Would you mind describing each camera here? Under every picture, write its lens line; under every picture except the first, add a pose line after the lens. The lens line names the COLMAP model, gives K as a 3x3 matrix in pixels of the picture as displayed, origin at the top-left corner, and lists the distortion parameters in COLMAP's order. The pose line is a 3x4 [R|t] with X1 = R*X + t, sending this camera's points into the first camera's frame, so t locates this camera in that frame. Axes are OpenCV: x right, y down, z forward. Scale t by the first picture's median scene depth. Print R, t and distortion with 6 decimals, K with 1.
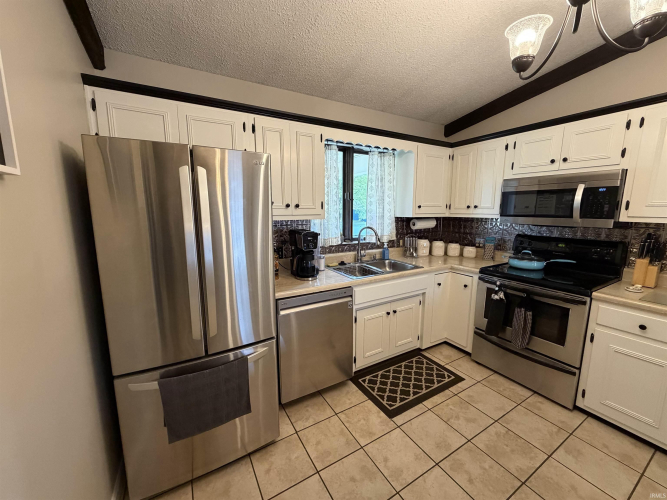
lens RADIAL K [[266.5, 0, 331.1], [0, 266.5, 249.4], [0, 0, 1]] dist [0.000338, -0.000124]
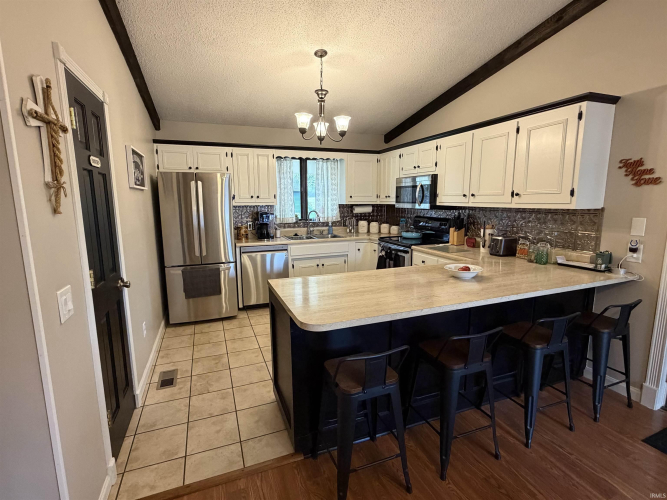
lens RADIAL K [[328.4, 0, 331.0], [0, 328.4, 250.4], [0, 0, 1]] dist [-0.001911, -0.000017]
pose [[0.986894, 0.018647, -0.160290, 0.608030], [-0.018077, 0.999824, 0.005014, 0.143376], [0.160355, -0.002051, 0.987057, -0.899087]]
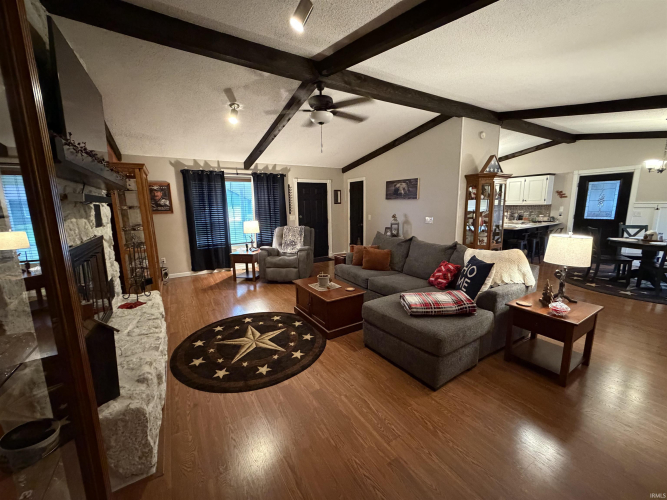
lens RADIAL K [[266.5, 0, 328.5], [0, 266.5, 251.2], [0, 0, 1]] dist [0.000338, -0.000124]
pose [[0.999878, -0.014913, -0.004565, -1.237794], [0.015027, 0.999546, 0.026126, 0.415896], [0.004173, -0.026192, 0.999648, -2.785185]]
